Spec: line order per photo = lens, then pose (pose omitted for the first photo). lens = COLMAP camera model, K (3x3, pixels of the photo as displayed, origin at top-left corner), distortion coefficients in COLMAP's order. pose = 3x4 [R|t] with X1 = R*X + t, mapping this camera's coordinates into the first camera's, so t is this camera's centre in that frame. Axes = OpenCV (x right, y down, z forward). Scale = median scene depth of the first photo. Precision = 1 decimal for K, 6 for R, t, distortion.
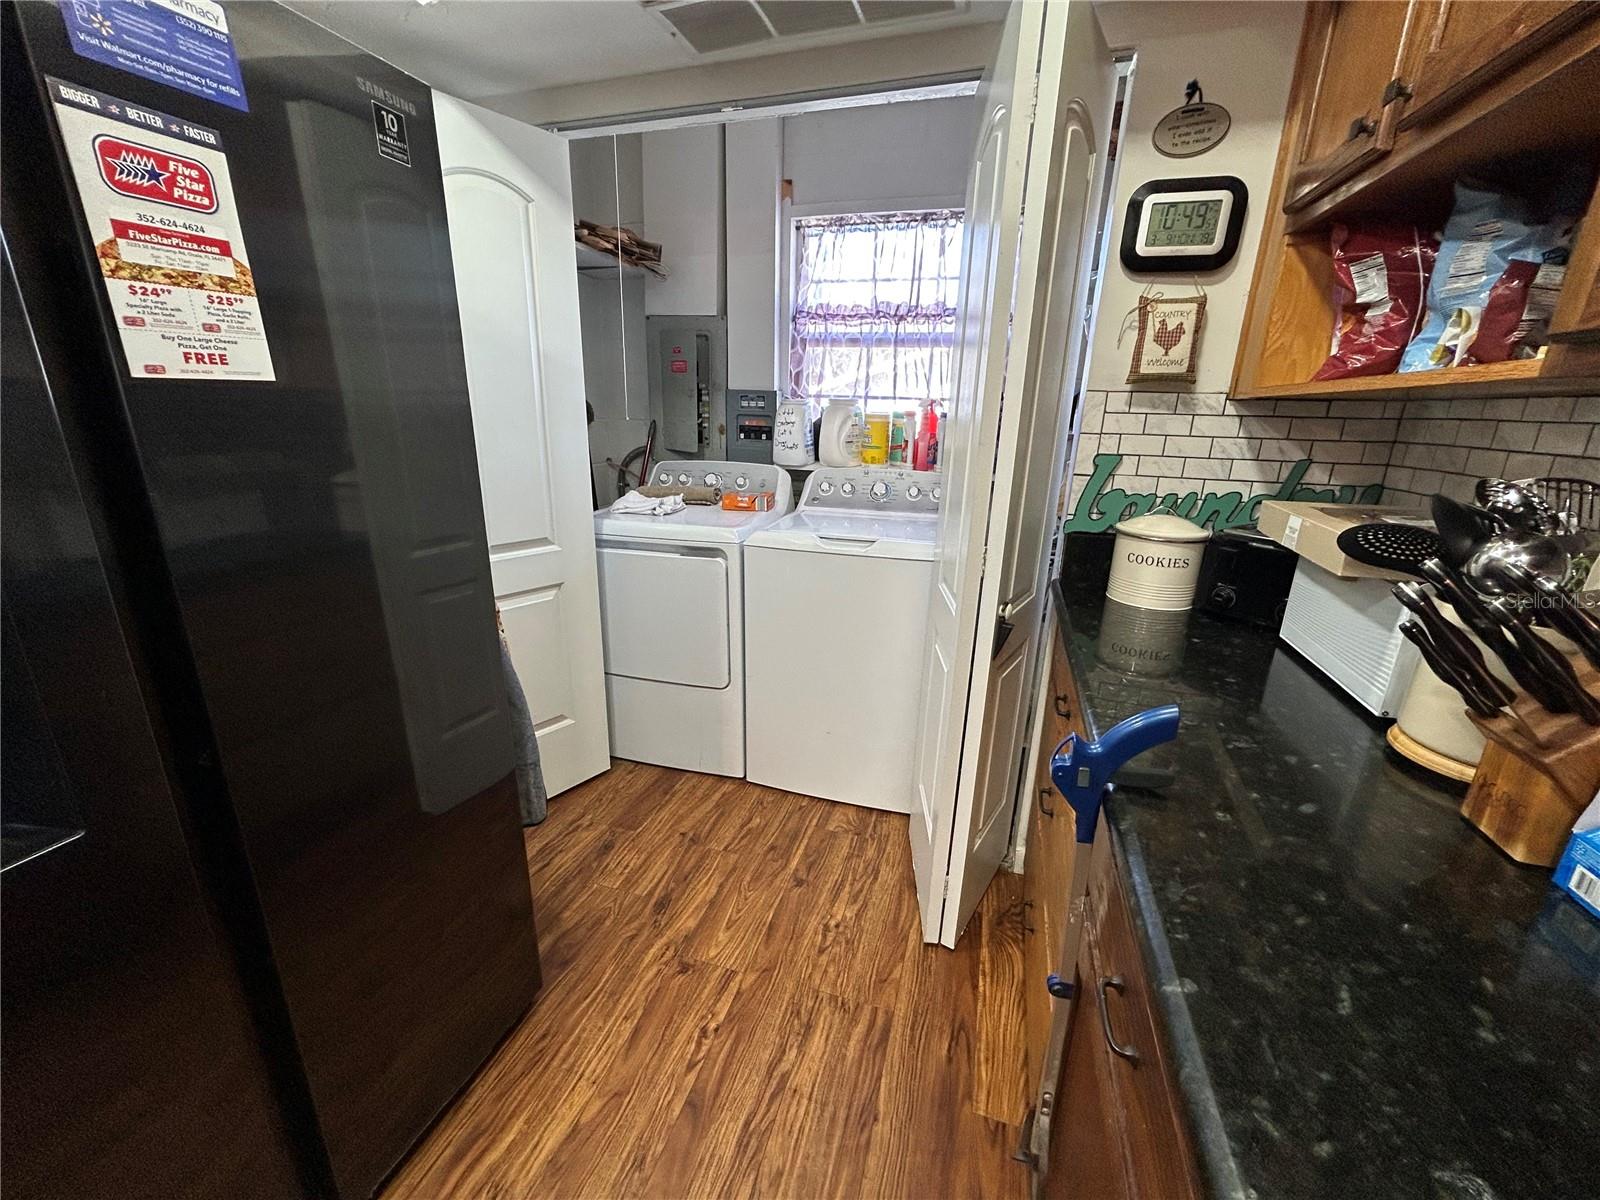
lens RADIAL K [[644.4, 0, 798.4], [0, 644.4, 598.8], [0, 0, 1]] dist [-0.002712, 0.001095]
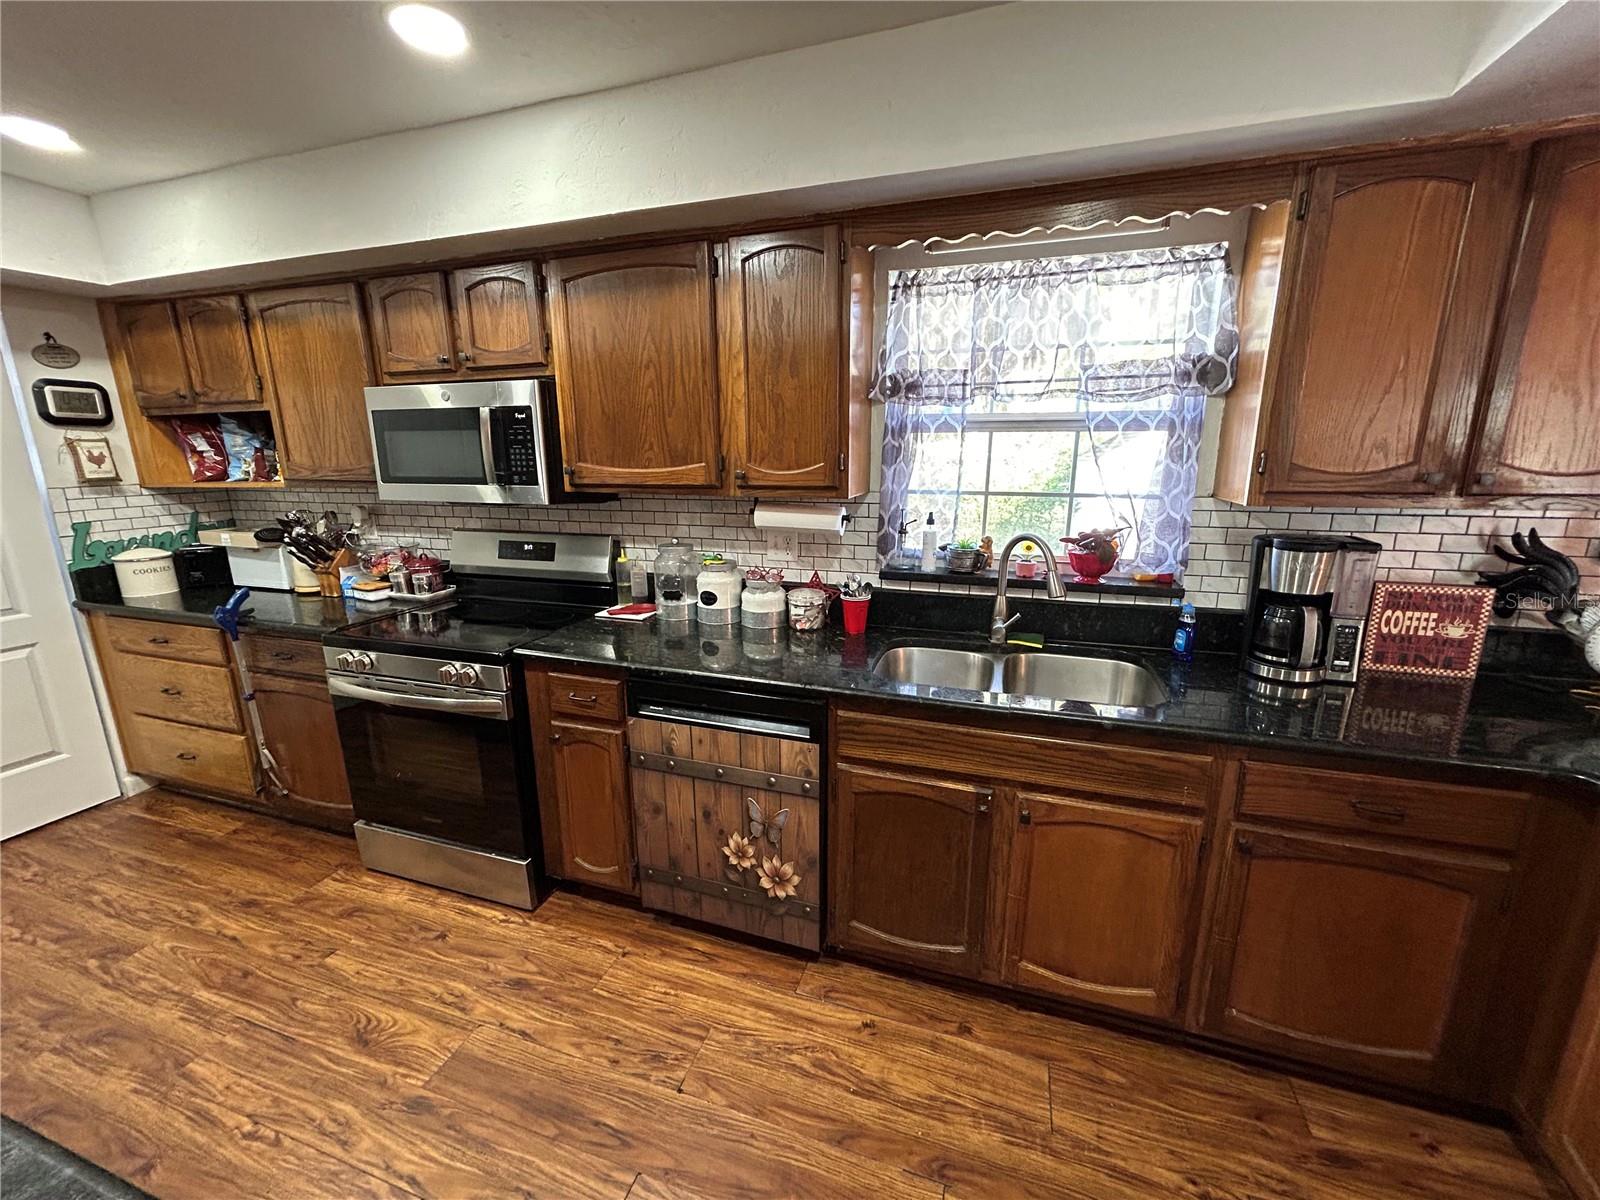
lens RADIAL K [[644.4, 0, 804.4], [0, 644.4, 600.3], [0, 0, 1]] dist [-0.002712, 0.001095]
pose [[0.014884, -0.252606, 0.967455, -1.746233], [0.294932, 0.925622, 0.237146, 0.192509], [-0.955402, 0.281804, 0.088279, -1.373996]]
